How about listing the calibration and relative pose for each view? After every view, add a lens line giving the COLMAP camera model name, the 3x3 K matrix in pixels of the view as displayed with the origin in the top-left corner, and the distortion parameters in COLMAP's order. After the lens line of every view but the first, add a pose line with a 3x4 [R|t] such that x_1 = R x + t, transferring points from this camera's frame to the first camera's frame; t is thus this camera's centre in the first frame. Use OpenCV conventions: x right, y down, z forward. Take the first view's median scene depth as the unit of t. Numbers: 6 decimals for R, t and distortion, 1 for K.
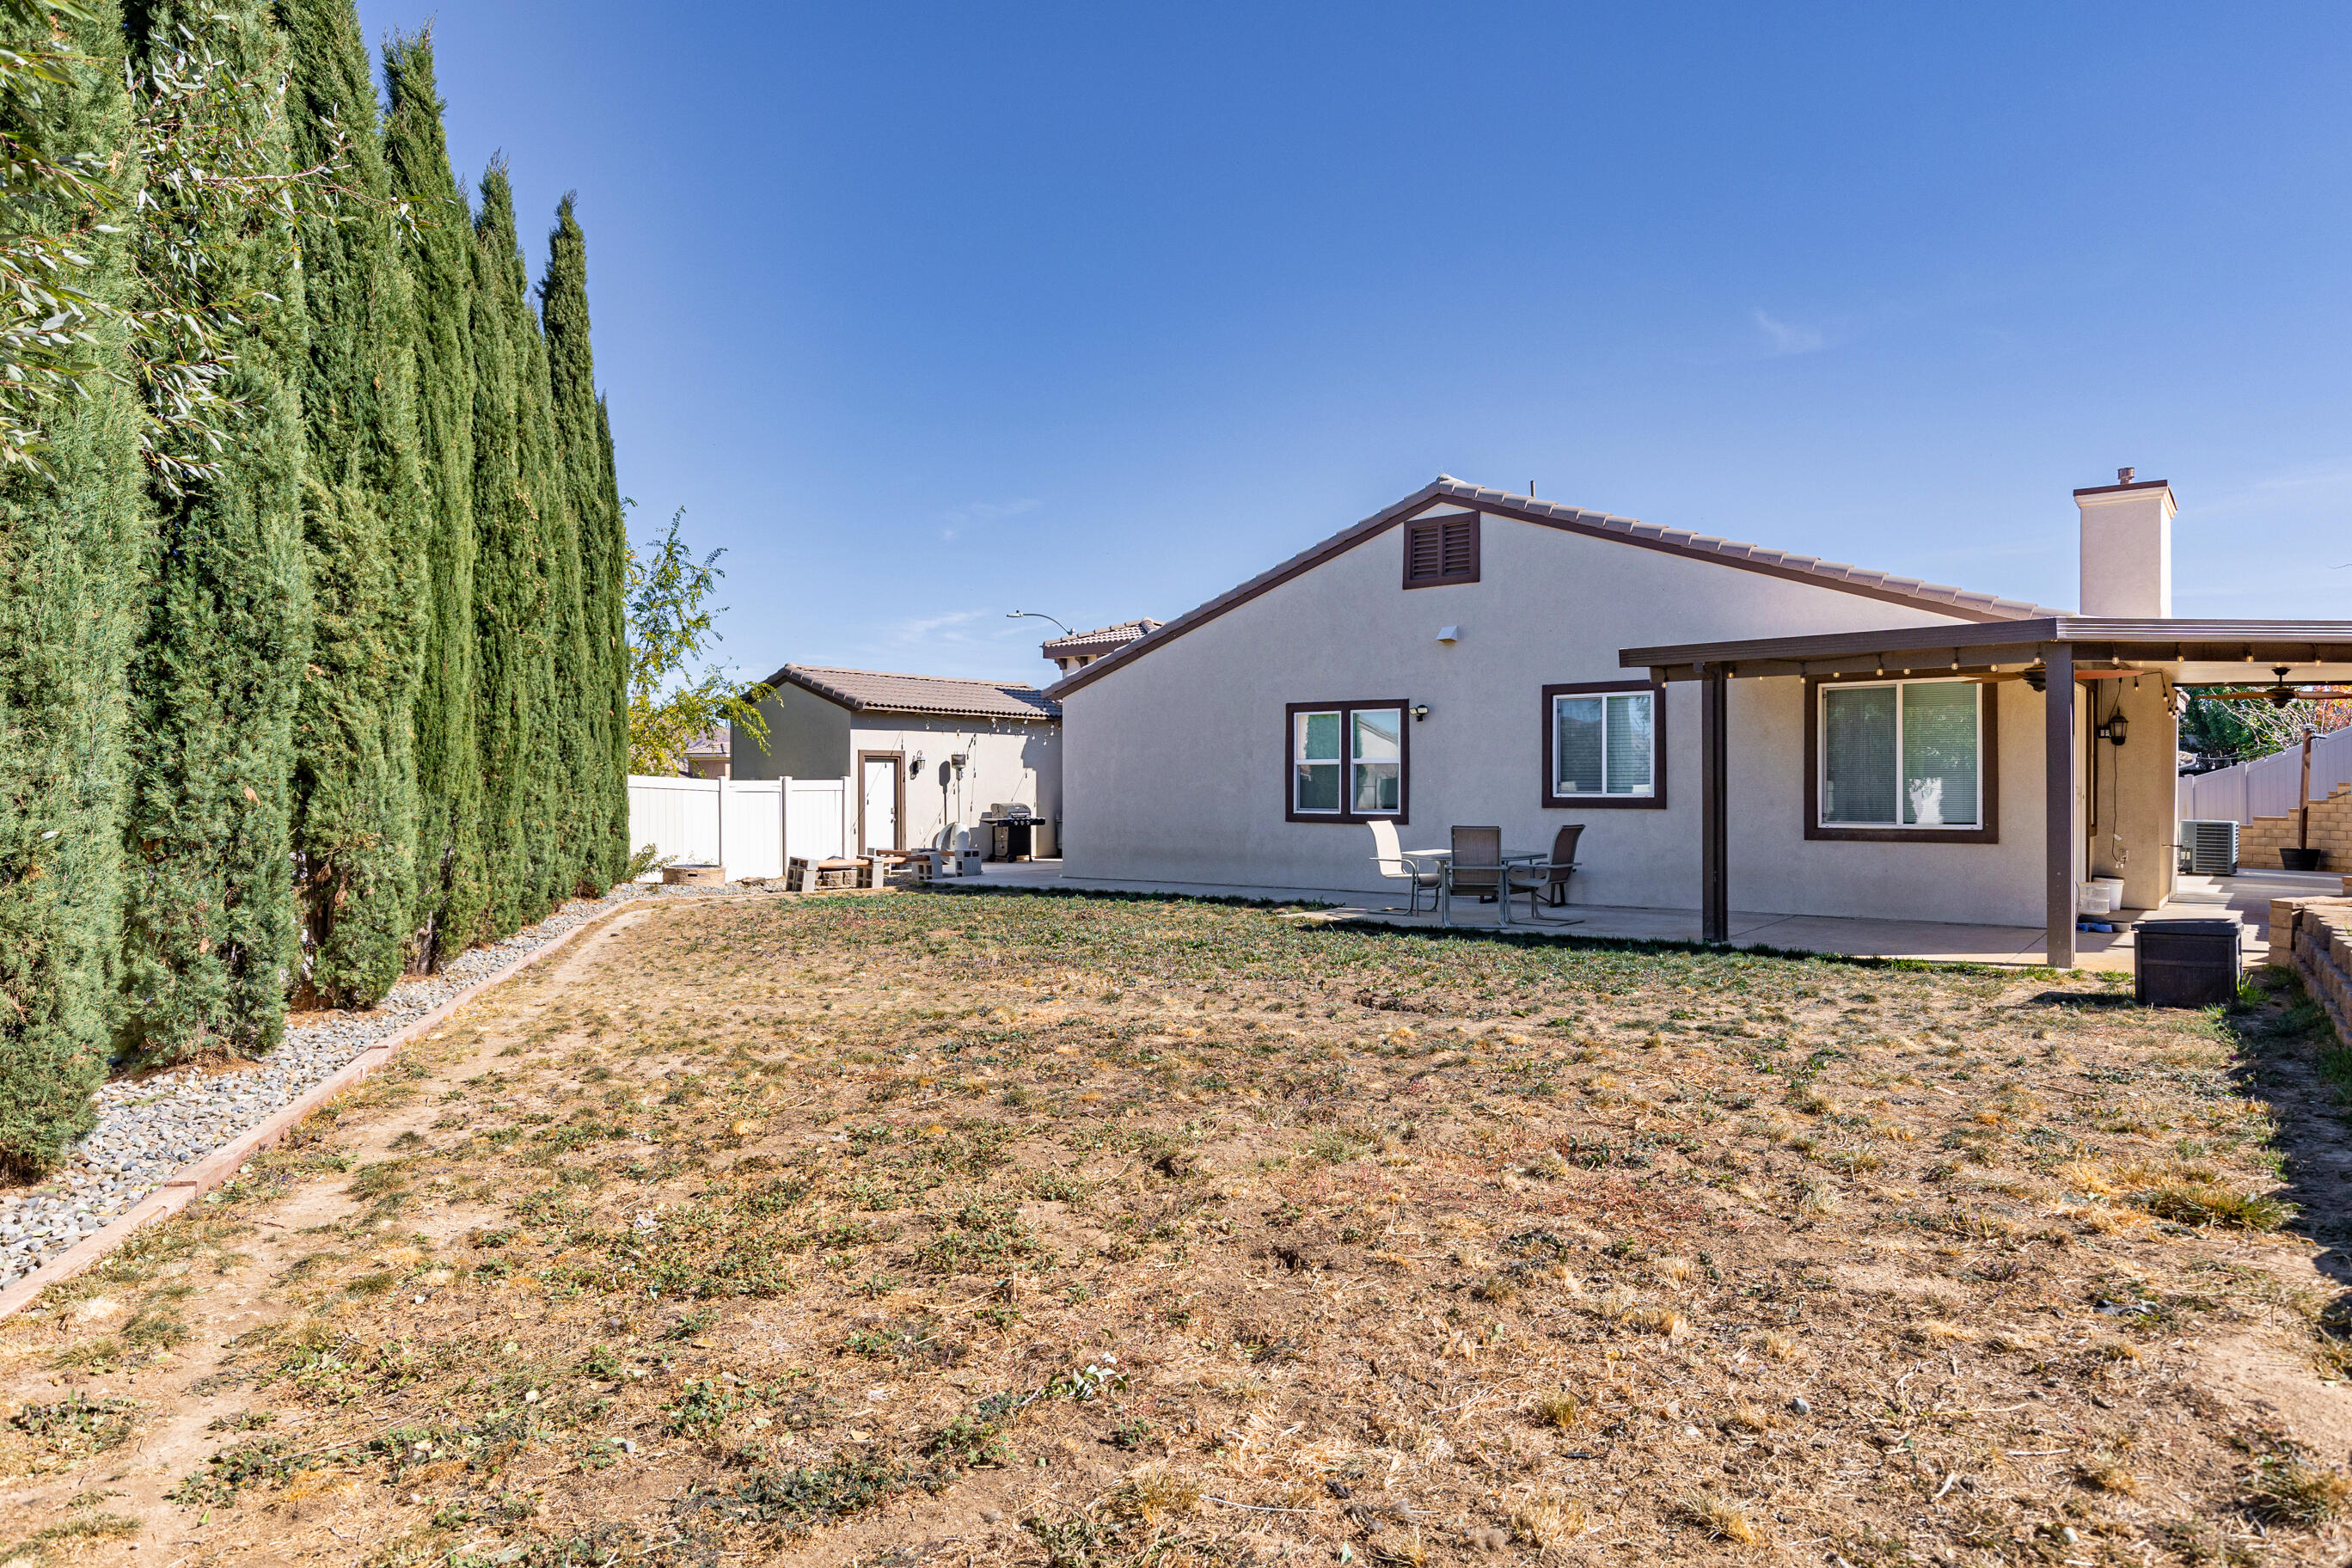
lens RADIAL K [[1399.0, 0, 1173.6], [0, 1399.0, 784.5], [0, 0, 1]] dist [0.003350, 0.000819]
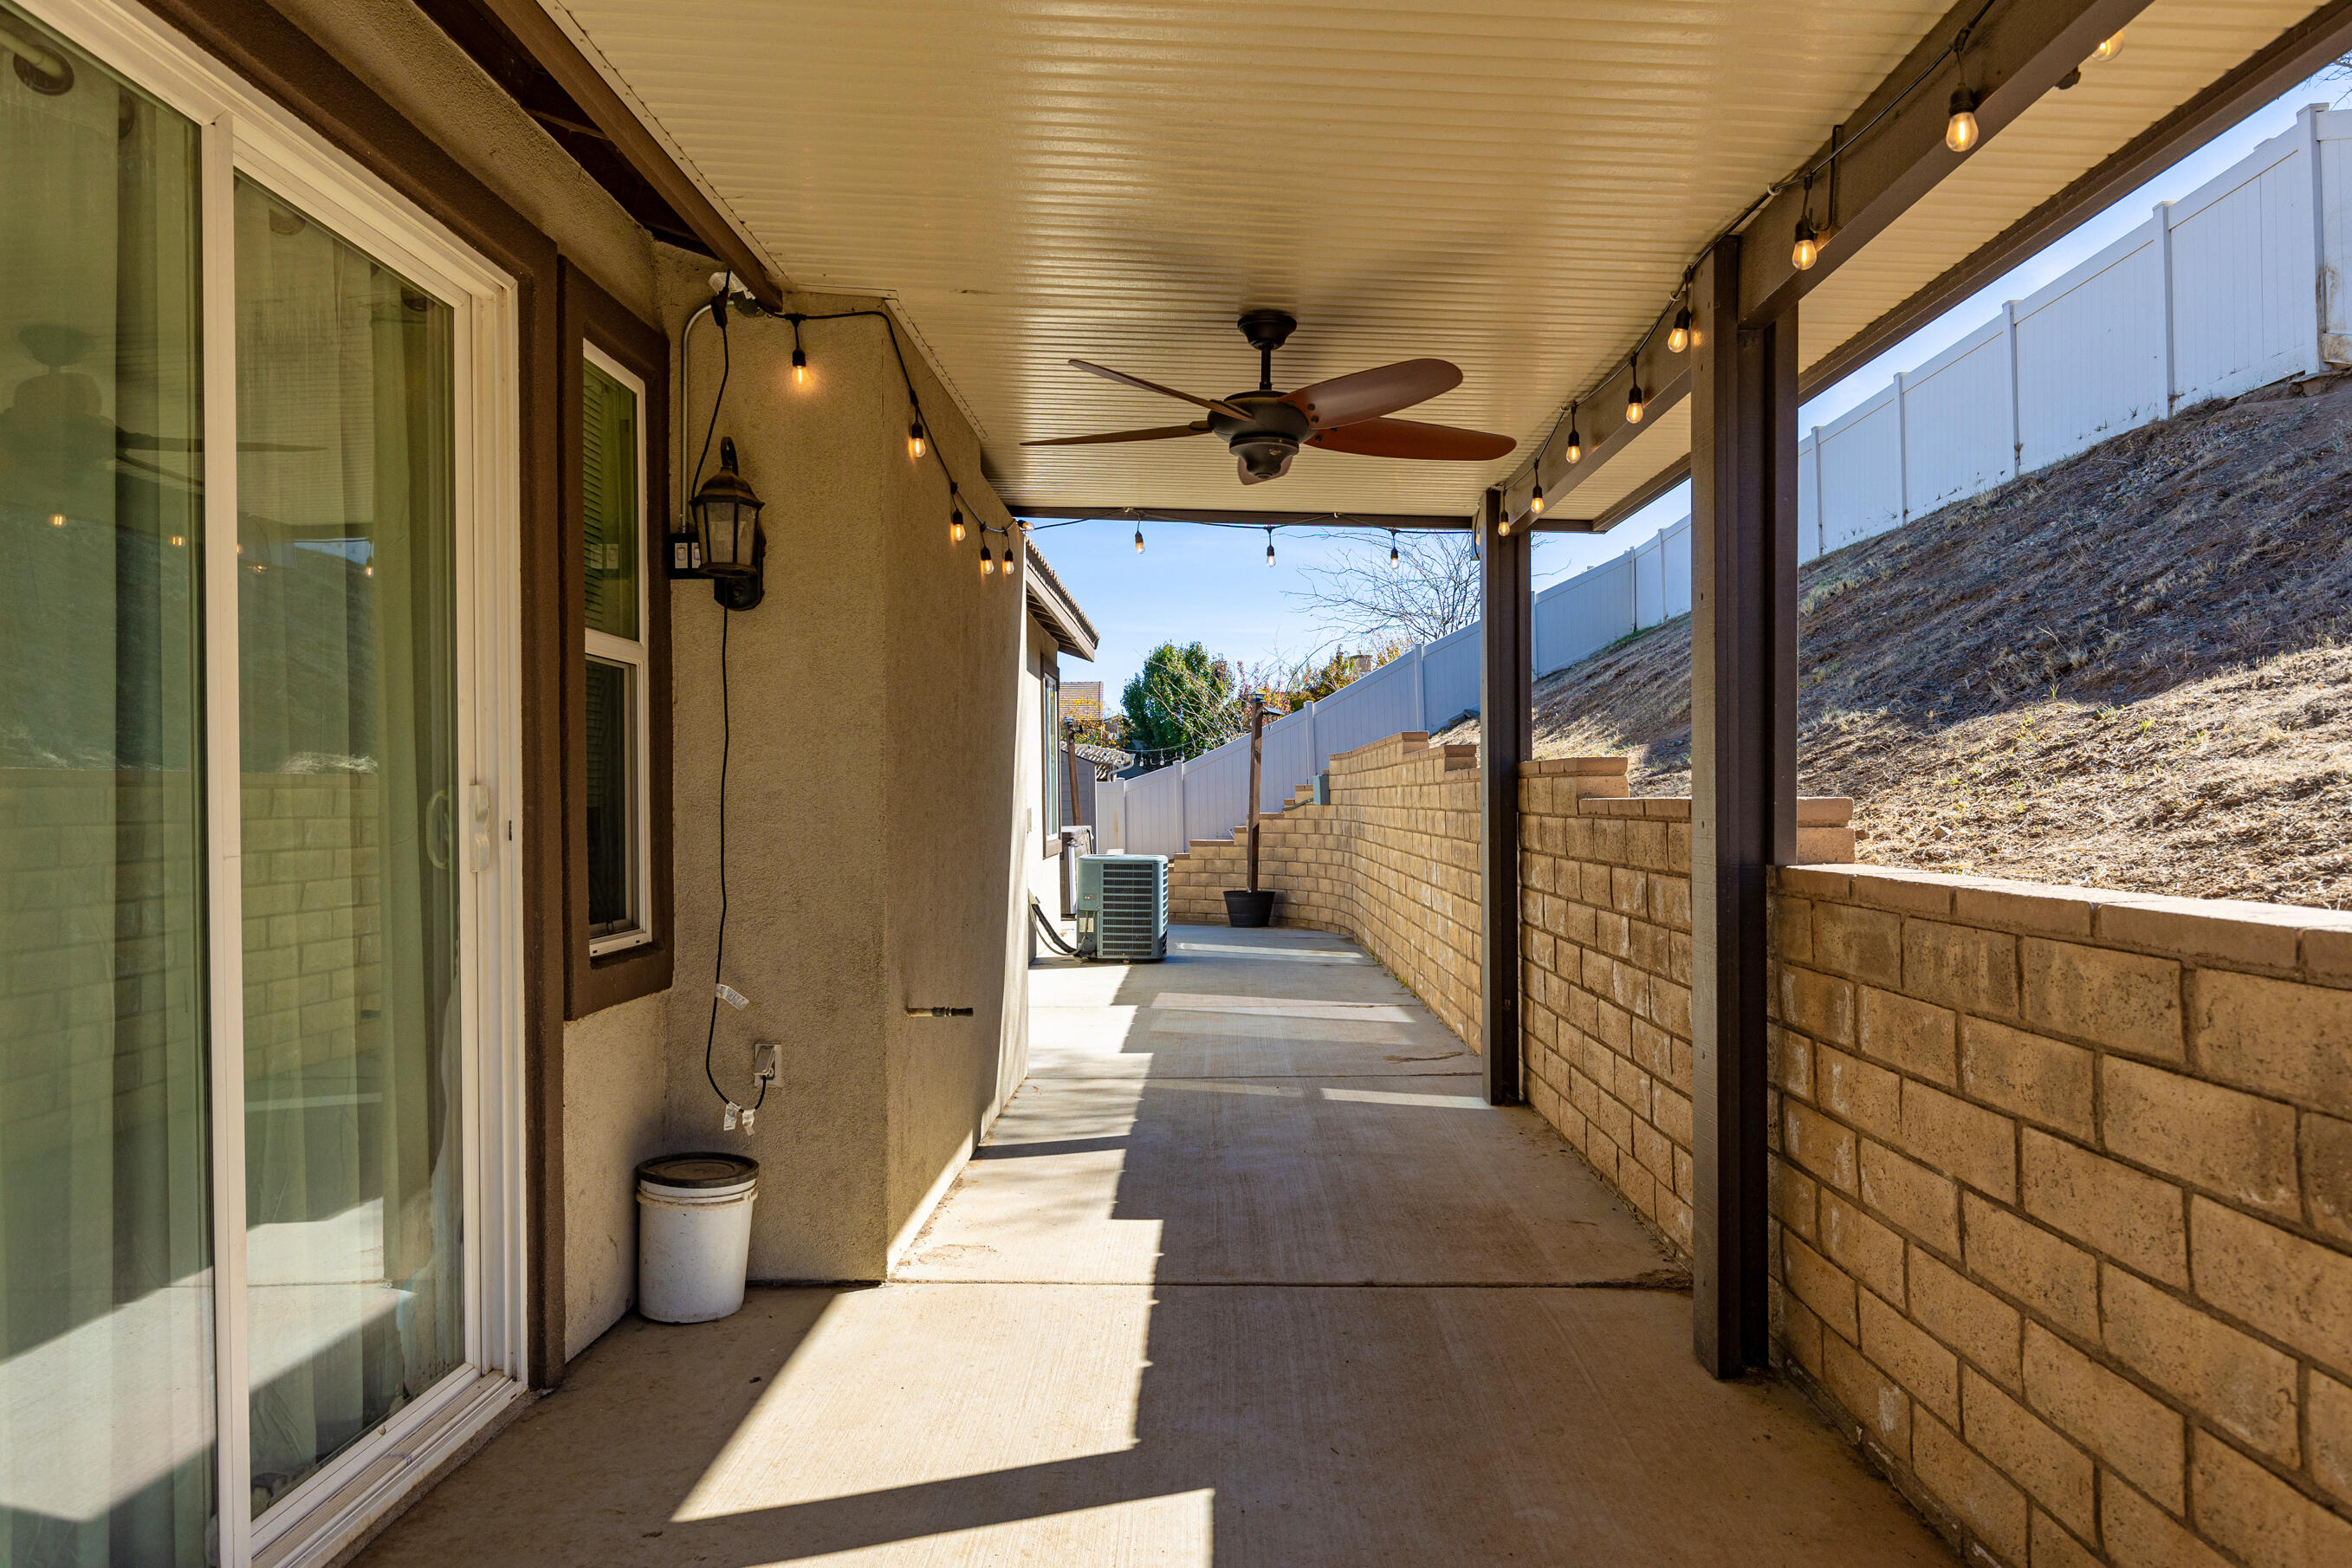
lens RADIAL K [[1460.8, 0, 1176.6], [0, 1460.8, 784.4], [0, 0, 1]] dist [0.005986, 0.000170]
pose [[0.798326, -0.000733, 0.602225, 0.379163], [0.006595, 0.999950, -0.007525, 0.002836], [-0.602190, 0.009979, 0.798291, 0.491914]]
